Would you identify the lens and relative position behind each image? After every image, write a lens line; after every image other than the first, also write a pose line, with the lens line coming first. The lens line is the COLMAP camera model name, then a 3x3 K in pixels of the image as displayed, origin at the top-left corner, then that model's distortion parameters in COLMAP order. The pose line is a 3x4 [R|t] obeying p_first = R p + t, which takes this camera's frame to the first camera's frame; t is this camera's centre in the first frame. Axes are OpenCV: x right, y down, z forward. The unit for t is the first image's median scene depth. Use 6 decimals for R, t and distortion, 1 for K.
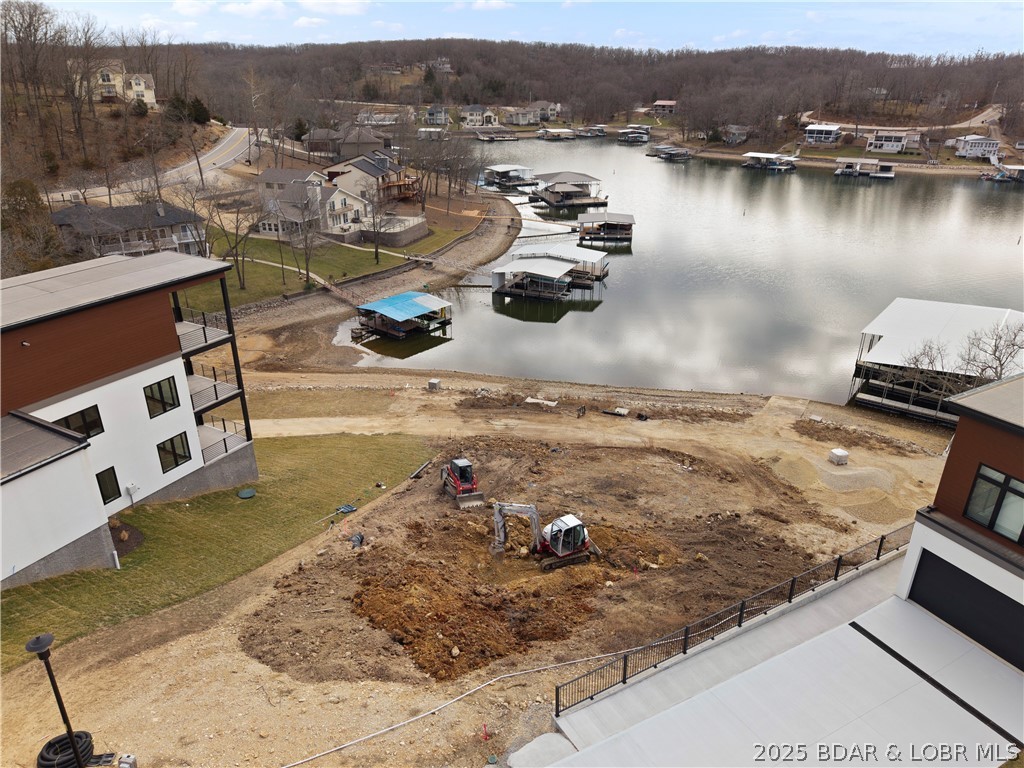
lens RADIAL K [[689.8, 0, 512.0], [0, 689.8, 384.0], [0, 0, 1]] dist [0.044564, -0.045915]
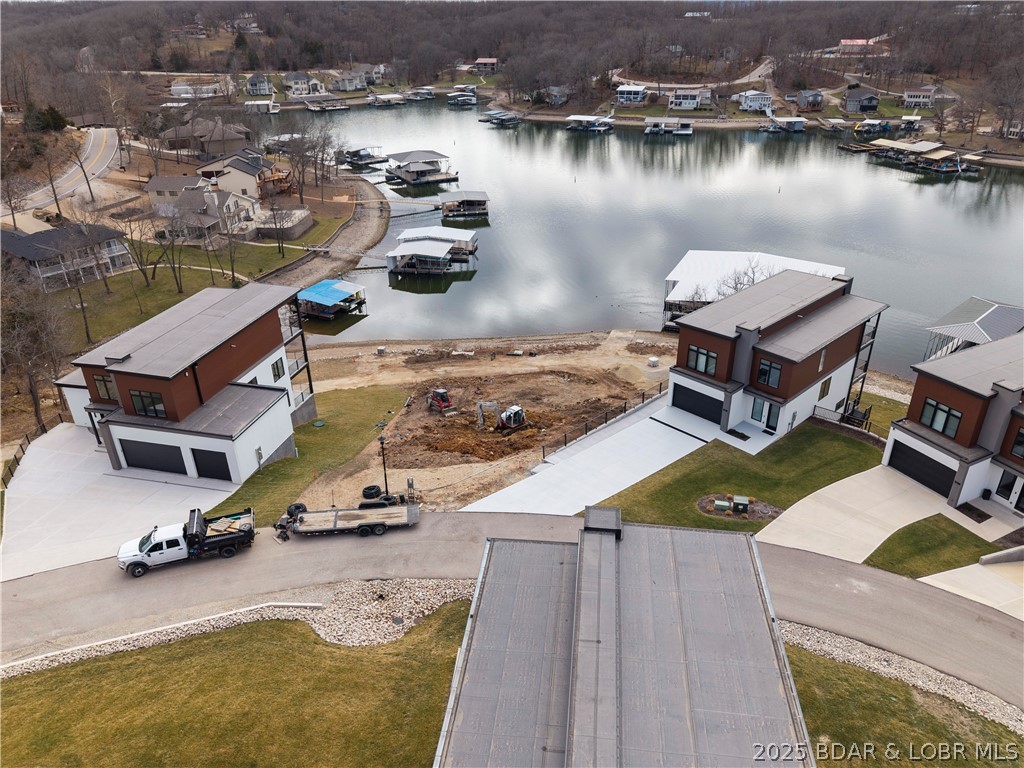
lens RADIAL K [[689.8, 0, 512.0], [0, 689.8, 384.0], [0, 0, 1]] dist [0.044564, -0.045915]
pose [[0.970800, -0.131294, 0.200769, -0.069185], [0.119263, 0.990325, 0.070943, 0.000141], [-0.208141, -0.044927, 0.977066, -0.193542]]
